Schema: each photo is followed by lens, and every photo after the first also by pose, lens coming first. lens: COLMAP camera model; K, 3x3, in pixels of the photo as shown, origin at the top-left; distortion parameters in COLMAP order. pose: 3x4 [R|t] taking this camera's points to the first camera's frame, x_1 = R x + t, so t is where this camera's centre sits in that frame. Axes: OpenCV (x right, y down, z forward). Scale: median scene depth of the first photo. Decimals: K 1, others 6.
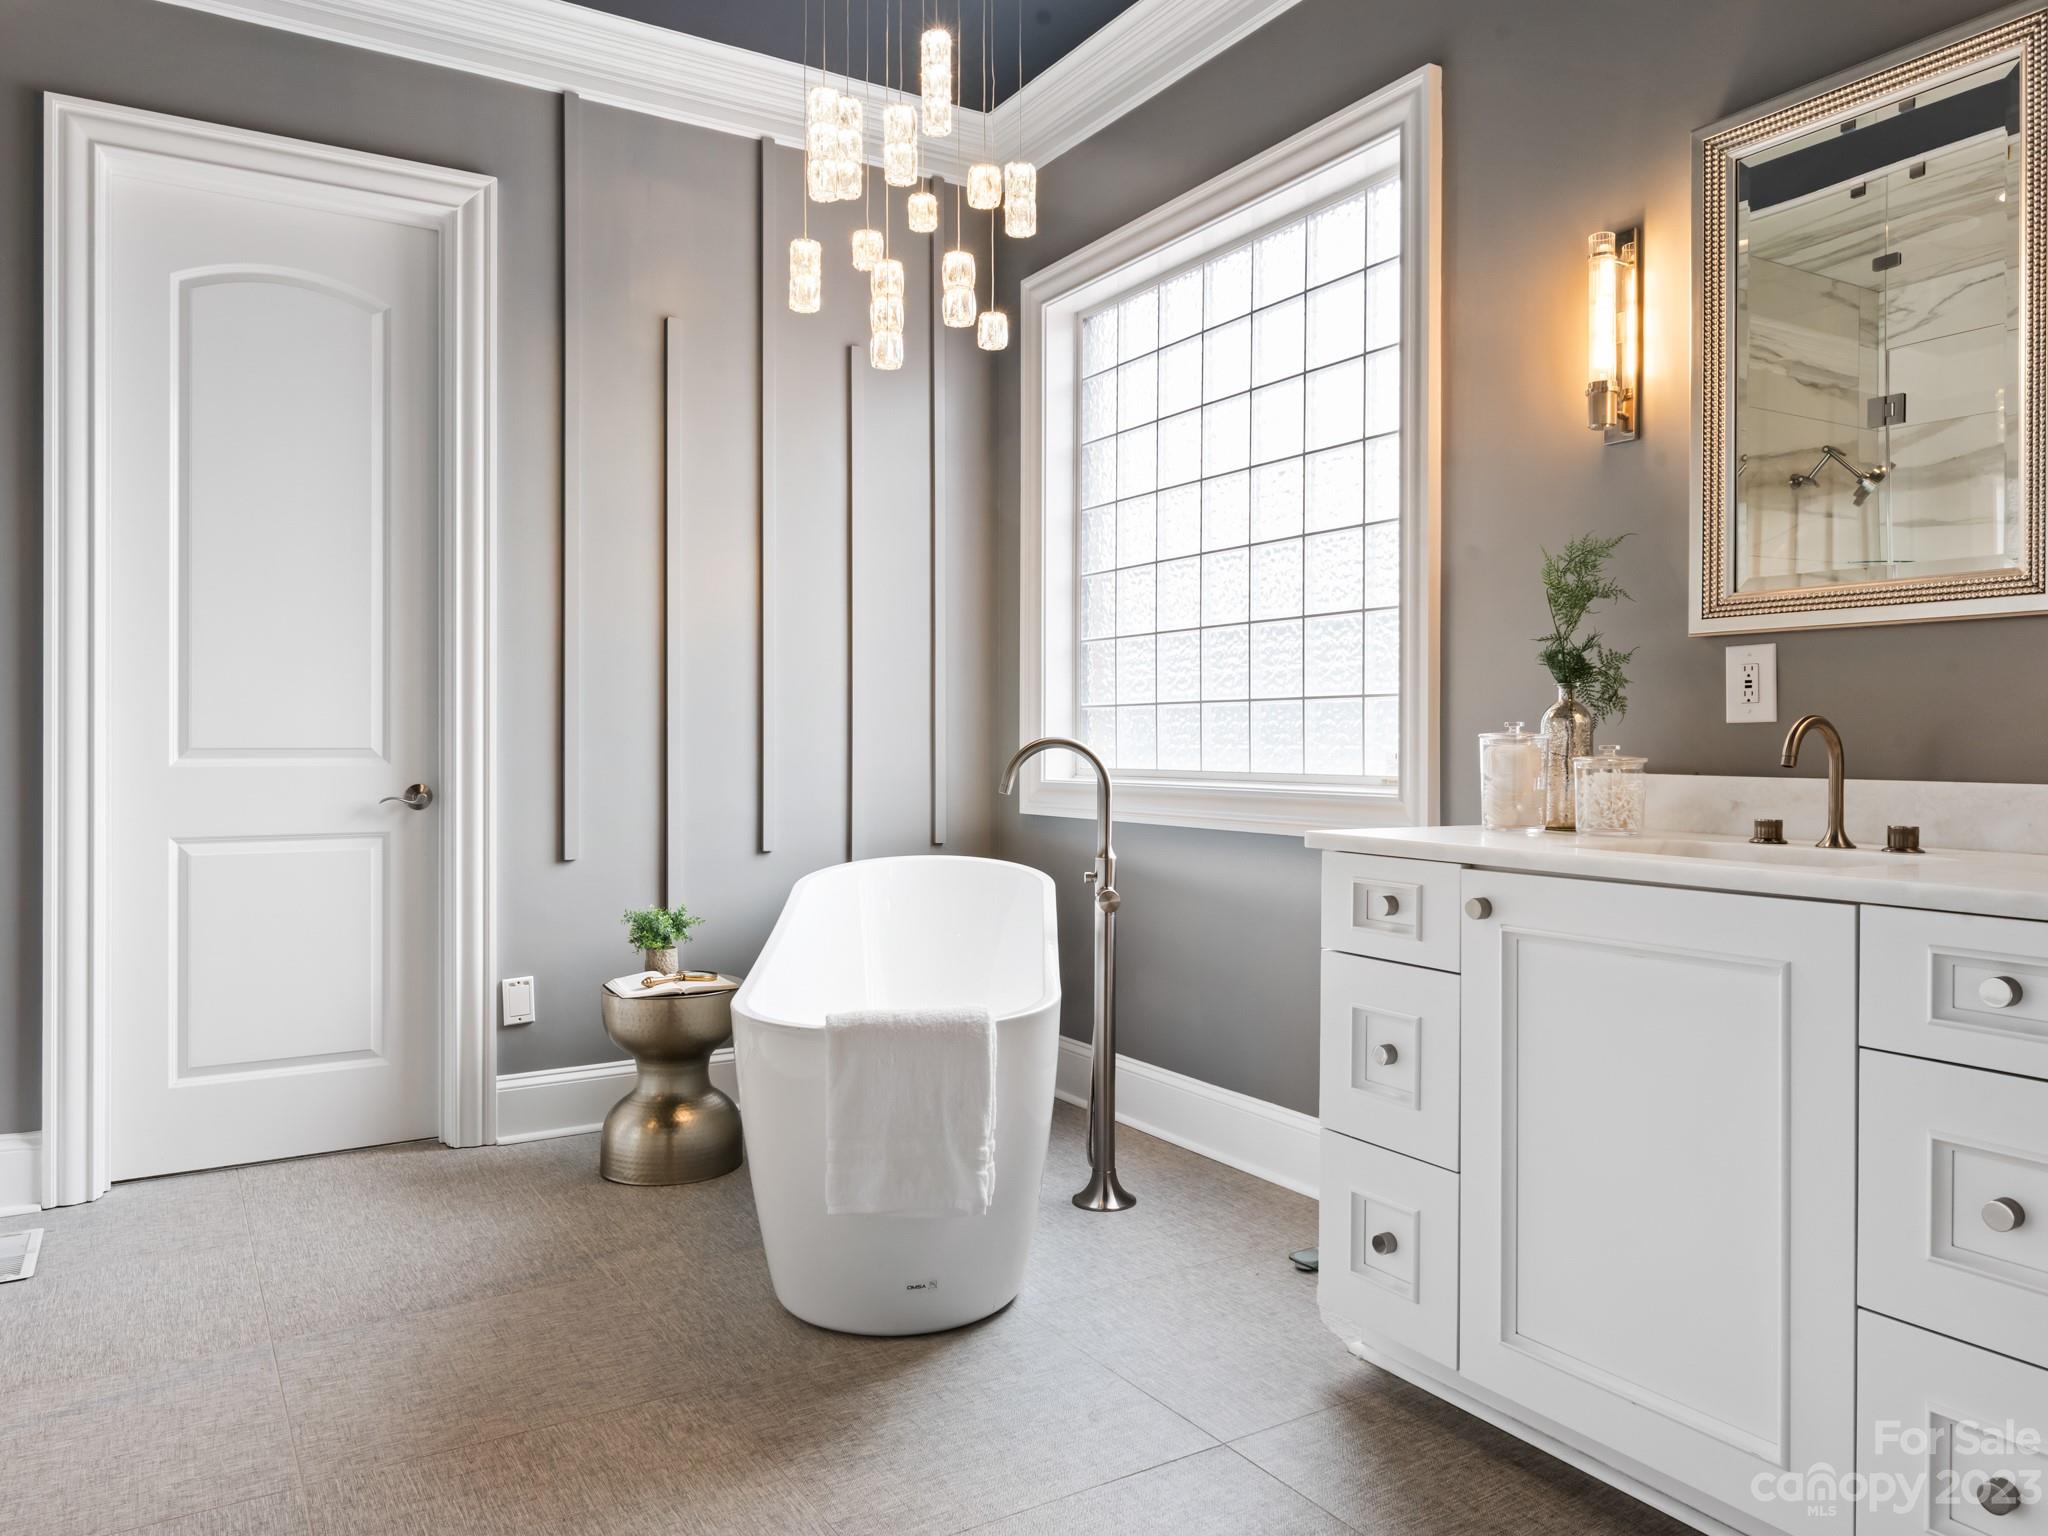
lens RADIAL K [[1435.6, 0, 1025.2], [0, 1435.6, 768.1], [0, 0, 1]] dist [0.000209, -0.002470]
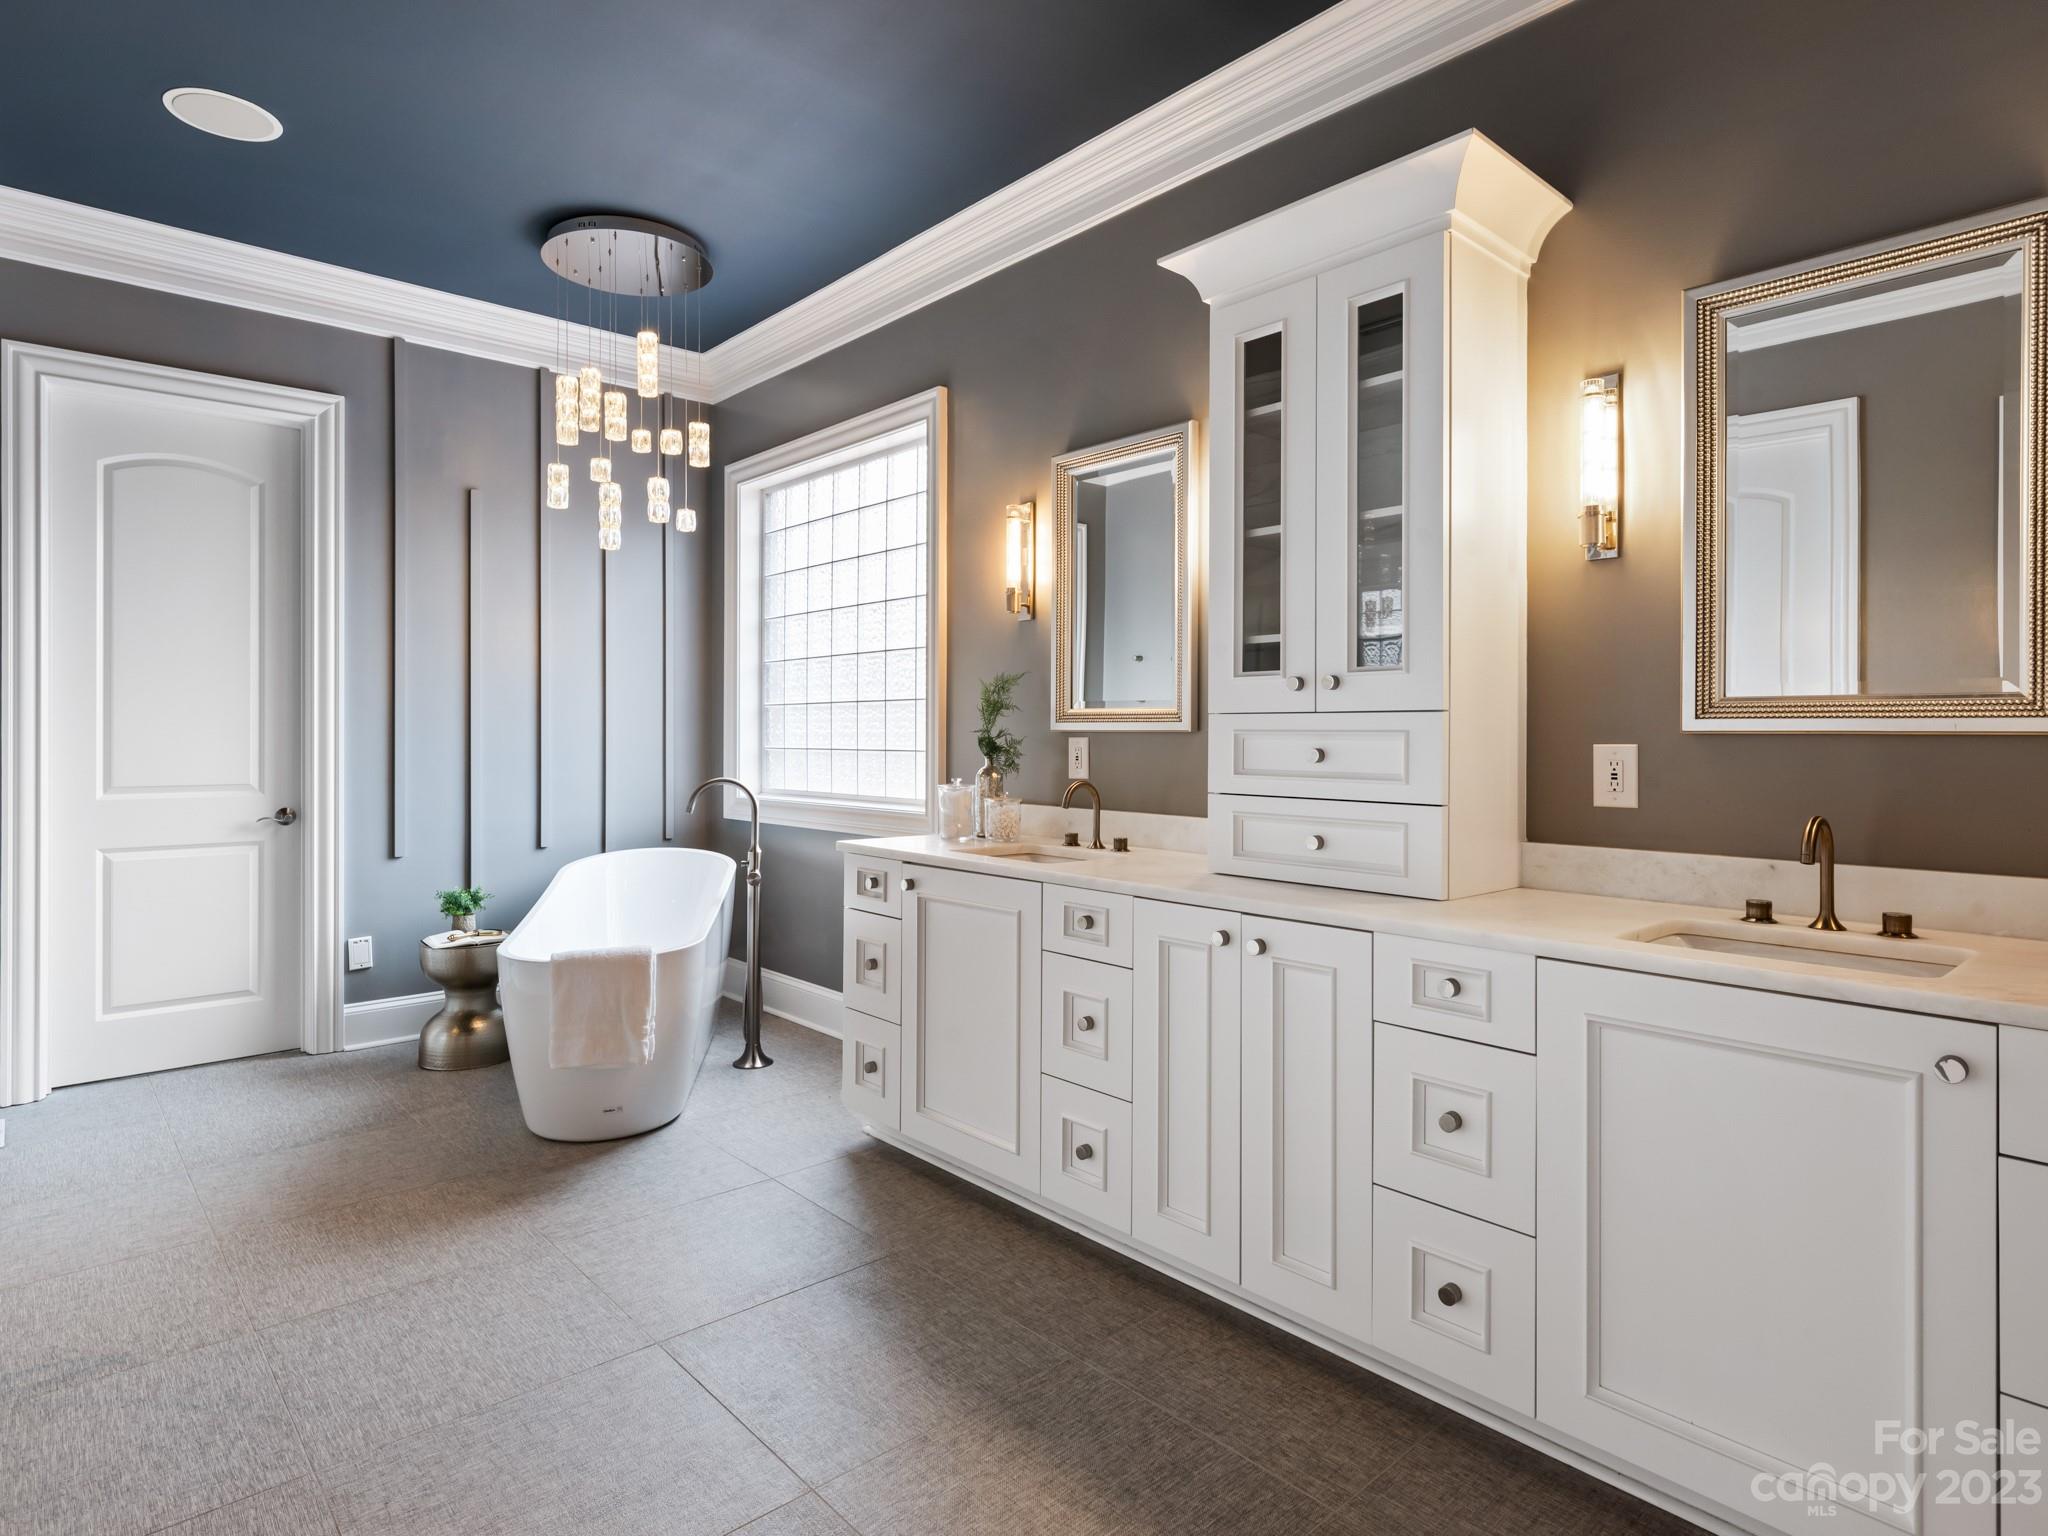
lens RADIAL K [[1120.2, 0, 1020.9], [0, 1120.2, 750.1], [0, 0, 1]] dist [0.006924, -0.002830]
pose [[0.983074, -0.001994, 0.183201, 0.121389], [0.002989, 0.999982, -0.005155, -0.045364], [-0.183187, 0.005615, 0.983062, -0.305594]]
